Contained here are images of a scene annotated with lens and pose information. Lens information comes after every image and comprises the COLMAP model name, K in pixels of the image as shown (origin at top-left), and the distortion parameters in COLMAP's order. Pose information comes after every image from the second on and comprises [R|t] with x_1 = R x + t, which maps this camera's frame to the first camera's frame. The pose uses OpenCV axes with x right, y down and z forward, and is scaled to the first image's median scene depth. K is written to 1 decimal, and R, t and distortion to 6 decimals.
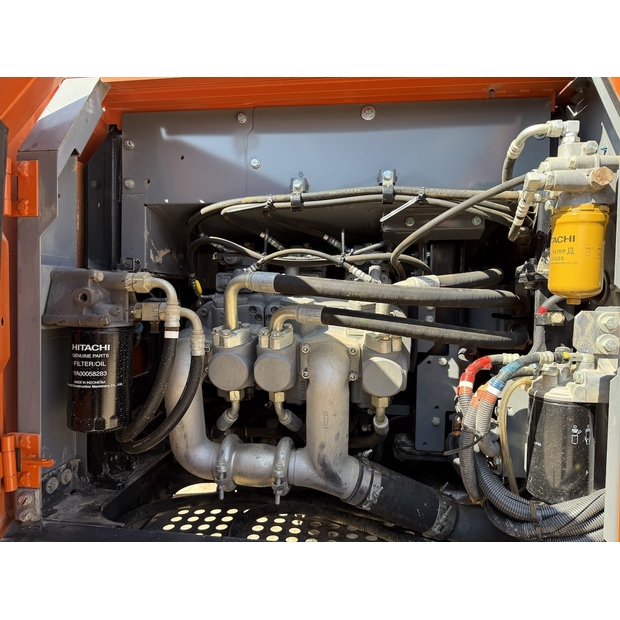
lens RADIAL K [[446.9, 0, 310.2], [0, 446.9, 307.2], [0, 0, 1]] dist [0.004710, -0.005558]
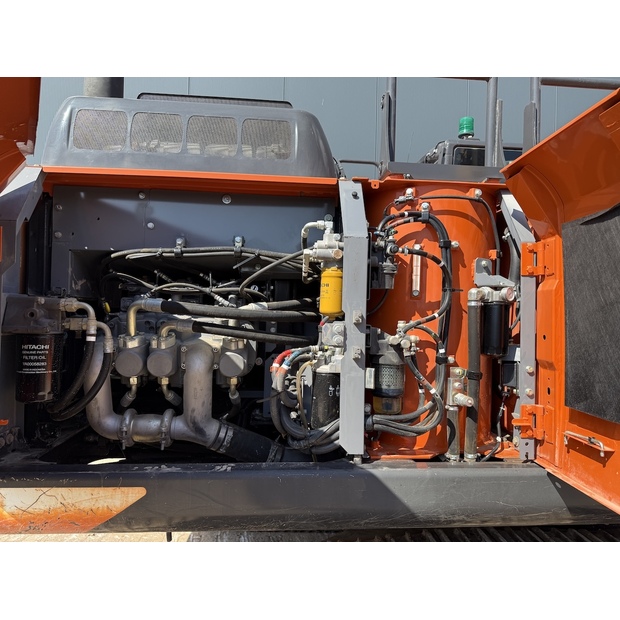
lens RADIAL K [[415.1, 0, 310.9], [0, 415.1, 308.1], [0, 0, 1]] dist [-0.002047, -0.036618]
pose [[0.972568, 0.009608, 0.232422, 0.084796], [-0.000999, 0.999310, -0.037130, 0.006164], [-0.232618, 0.035879, 0.971906, -0.499202]]
